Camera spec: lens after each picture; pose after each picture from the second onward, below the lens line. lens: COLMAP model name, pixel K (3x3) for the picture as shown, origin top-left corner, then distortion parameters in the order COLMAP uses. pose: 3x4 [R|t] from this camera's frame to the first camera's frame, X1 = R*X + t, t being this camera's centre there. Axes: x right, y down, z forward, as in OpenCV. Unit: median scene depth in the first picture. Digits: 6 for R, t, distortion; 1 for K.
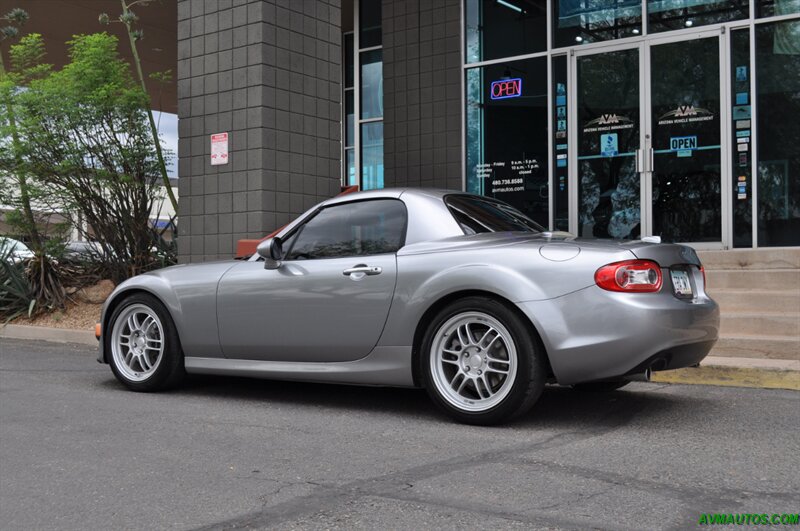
lens RADIAL K [[955.8, 0, 400.0], [0, 955.8, 265.5], [0, 0, 1]] dist [-0.031448, 0.003513]
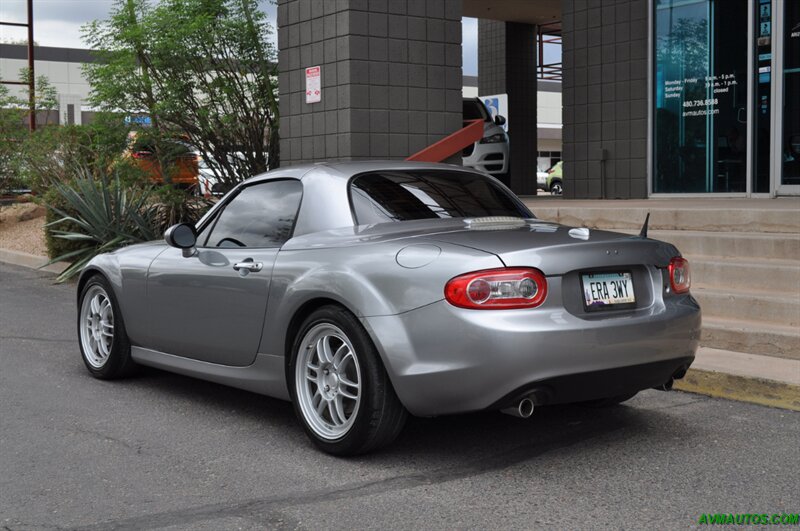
lens RADIAL K [[1118.2, 0, 400.0], [0, 1118.2, 265.5], [0, 0, 1]] dist [0.000821, 0.001683]
pose [[0.946589, 0.016524, -0.322018, 0.200183], [0.010957, 0.996461, 0.083341, -0.037389], [0.322255, -0.082418, 0.943058, 0.037169]]
